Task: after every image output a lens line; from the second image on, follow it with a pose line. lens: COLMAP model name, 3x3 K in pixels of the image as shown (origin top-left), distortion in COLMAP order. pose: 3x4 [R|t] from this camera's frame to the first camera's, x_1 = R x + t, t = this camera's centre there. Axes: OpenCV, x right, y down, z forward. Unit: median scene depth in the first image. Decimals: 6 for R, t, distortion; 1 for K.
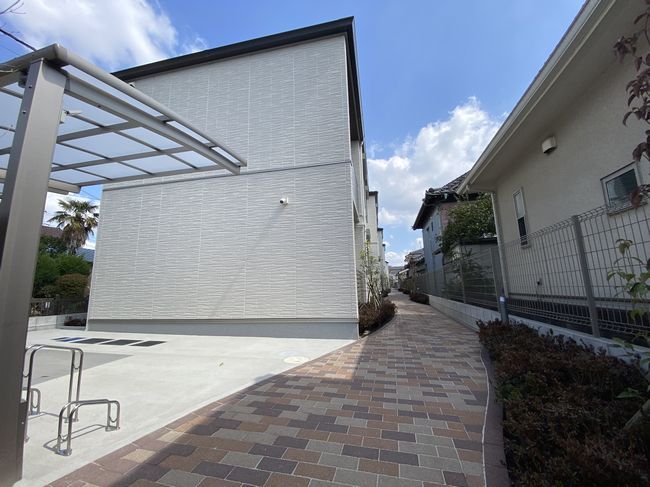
lens RADIAL K [[261.8, 0, 325.0], [0, 261.8, 243.5], [0, 0, 1]] dist [-0.015378, -0.000230]
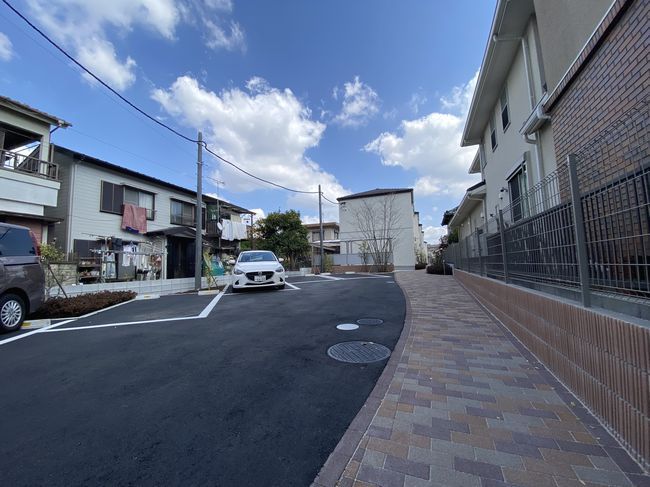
lens RADIAL K [[273.0, 0, 325.0], [0, 273.0, 243.5], [0, 0, 1]] dist [0.020781, -0.000133]
pose [[0.992175, -0.027328, -0.121825, -0.194380], [0.036734, 0.996458, 0.075645, -0.109535], [0.119326, -0.079528, 0.989665, -0.876256]]
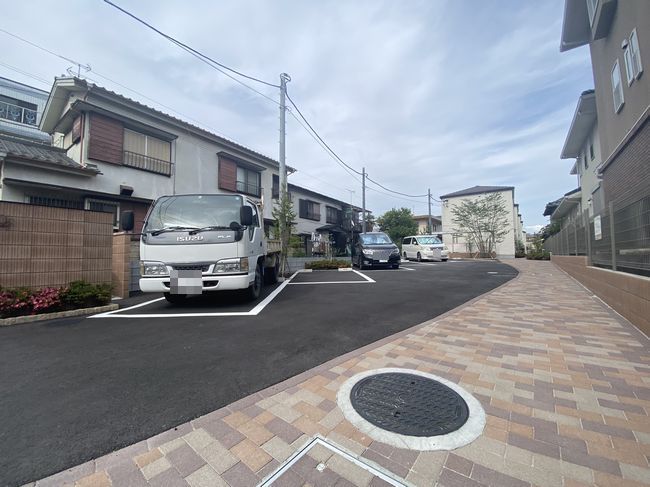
lens RADIAL K [[261.8, 0, 325.0], [0, 261.8, 243.5], [0, 0, 1]] dist [-0.015378, -0.000230]
pose [[0.911100, -0.017728, -0.411805, -0.277939], [0.064437, 0.992917, 0.099818, -0.149564], [0.407118, -0.117480, 0.905789, -1.195636]]
